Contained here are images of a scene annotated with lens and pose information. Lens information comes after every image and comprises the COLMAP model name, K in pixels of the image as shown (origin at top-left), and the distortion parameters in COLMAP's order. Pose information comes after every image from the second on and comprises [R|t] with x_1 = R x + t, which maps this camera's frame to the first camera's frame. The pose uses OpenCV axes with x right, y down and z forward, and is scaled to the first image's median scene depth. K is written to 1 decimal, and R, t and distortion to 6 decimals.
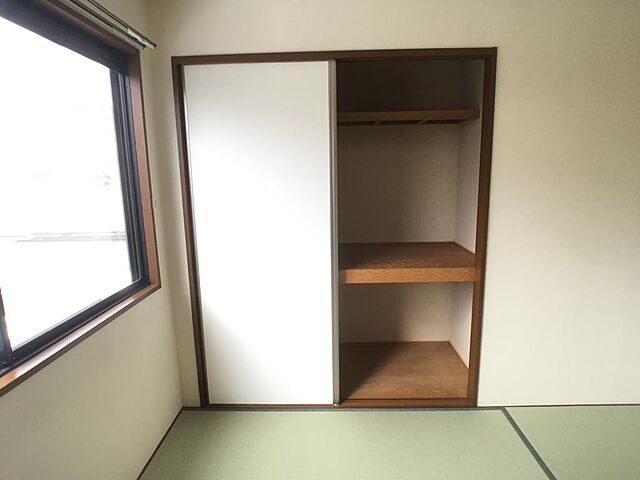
lens RADIAL K [[383.5, 0, 320.0], [0, 383.5, 240.0], [0, 0, 1]] dist [-0.039823, 0.002051]
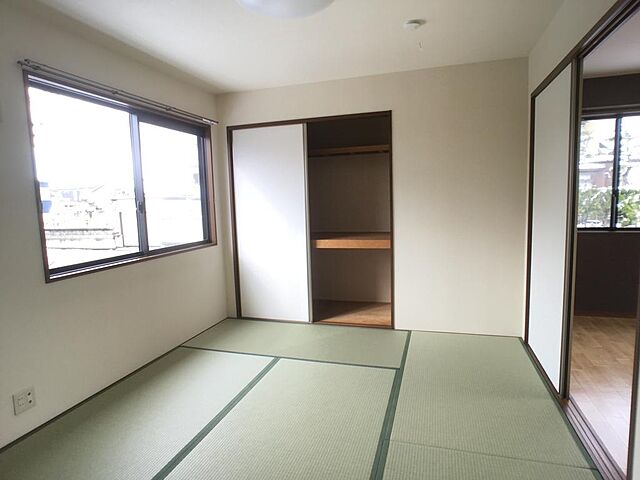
lens RADIAL K [[383.5, 0, 320.0], [0, 383.5, 240.0], [0, 0, 1]] dist [-0.039823, 0.002051]
pose [[0.959924, 0.018771, -0.279631, 0.582828], [-0.038215, 0.997202, -0.064243, 0.194182], [0.277643, 0.072354, 0.957956, -0.659538]]
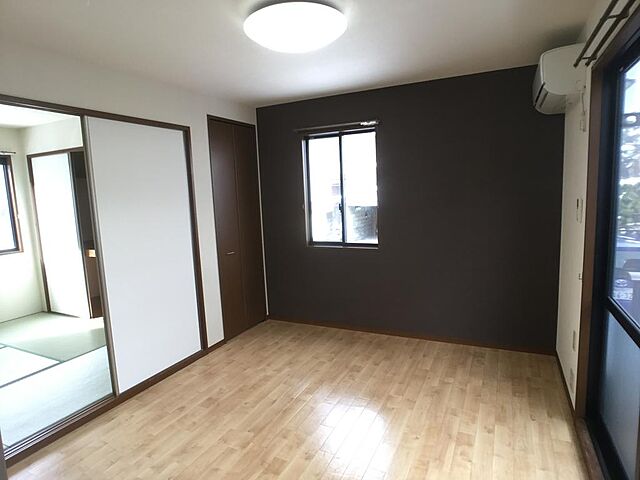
lens RADIAL K [[383.5, 0, 320.0], [0, 383.5, 240.0], [0, 0, 1]] dist [-0.039823, 0.002051]
pose [[0.912253, 0.036366, -0.408009, 2.071172], [-0.054217, 0.998008, -0.032268, 0.023673], [0.406023, 0.051557, 0.912408, -0.340704]]
